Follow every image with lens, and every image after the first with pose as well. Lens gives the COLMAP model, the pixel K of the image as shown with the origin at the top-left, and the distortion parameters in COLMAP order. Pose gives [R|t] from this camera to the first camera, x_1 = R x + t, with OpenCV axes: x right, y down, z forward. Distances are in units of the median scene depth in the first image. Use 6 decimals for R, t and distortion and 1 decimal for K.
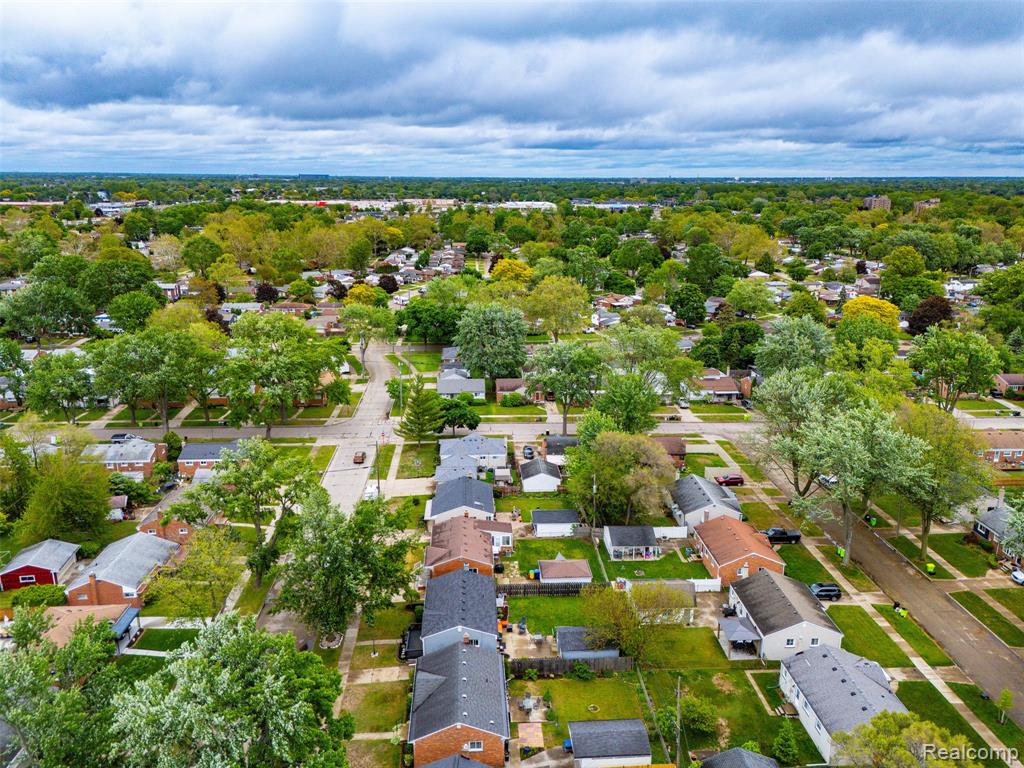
lens RADIAL K [[759.6, 0, 529.8], [0, 759.6, 376.1], [0, 0, 1]] dist [0.040009, -0.013604]
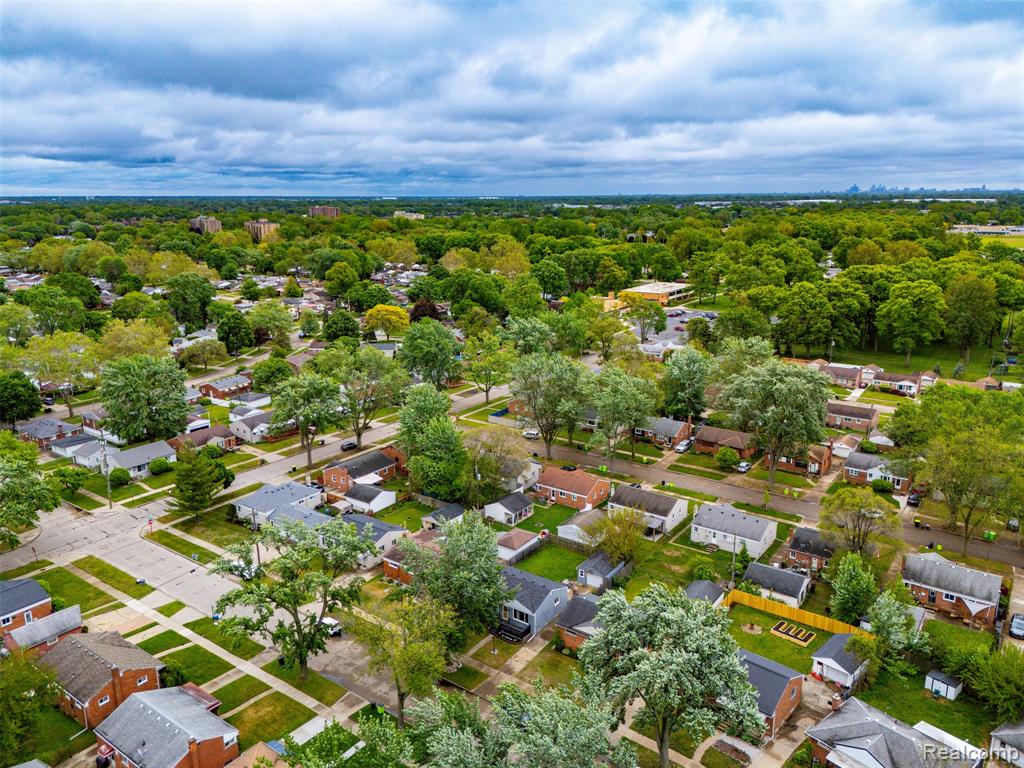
lens RADIAL K [[759.6, 0, 511.4], [0, 759.6, 379.5], [0, 0, 1]] dist [0.040009, -0.013604]
pose [[0.634461, -0.194594, 0.748059, -0.481464], [0.208238, 0.975041, 0.077024, -0.052940], [-0.744376, 0.106906, 0.659148, 0.104660]]
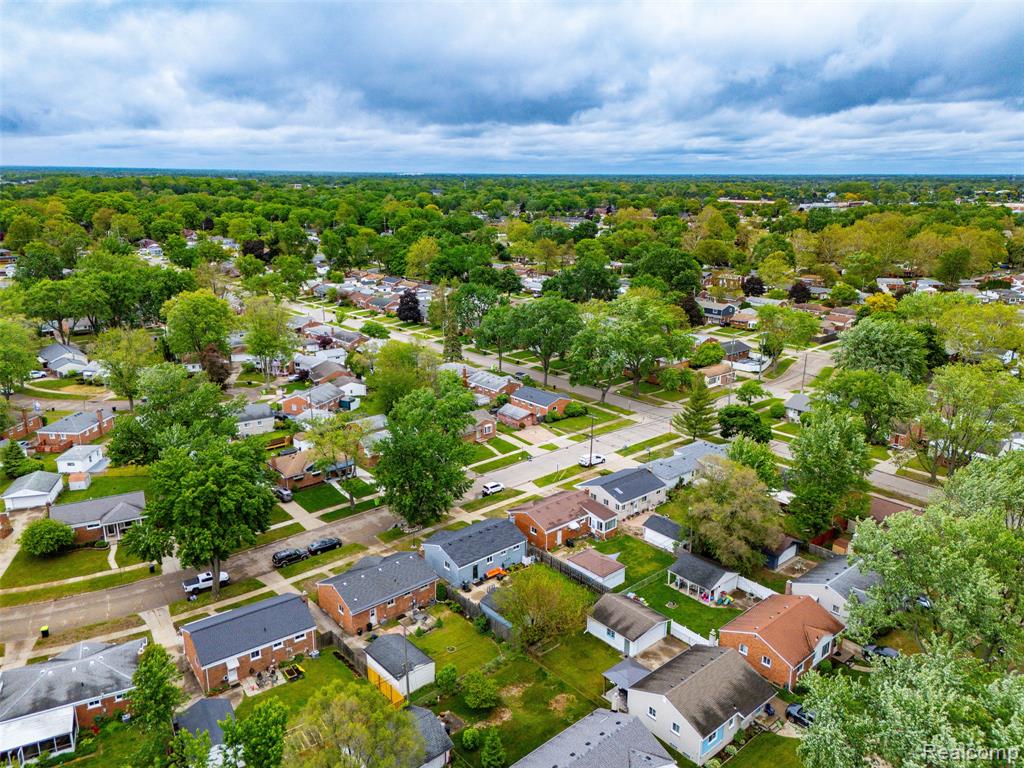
lens RADIAL K [[759.6, 0, 507.0], [0, 759.6, 388.9], [0, 0, 1]] dist [0.040009, -0.013604]
pose [[0.606751, 0.219674, -0.763935, 0.402161], [-0.209283, 0.971295, 0.113080, -0.034877], [0.766847, 0.091267, 0.635308, 0.142434]]
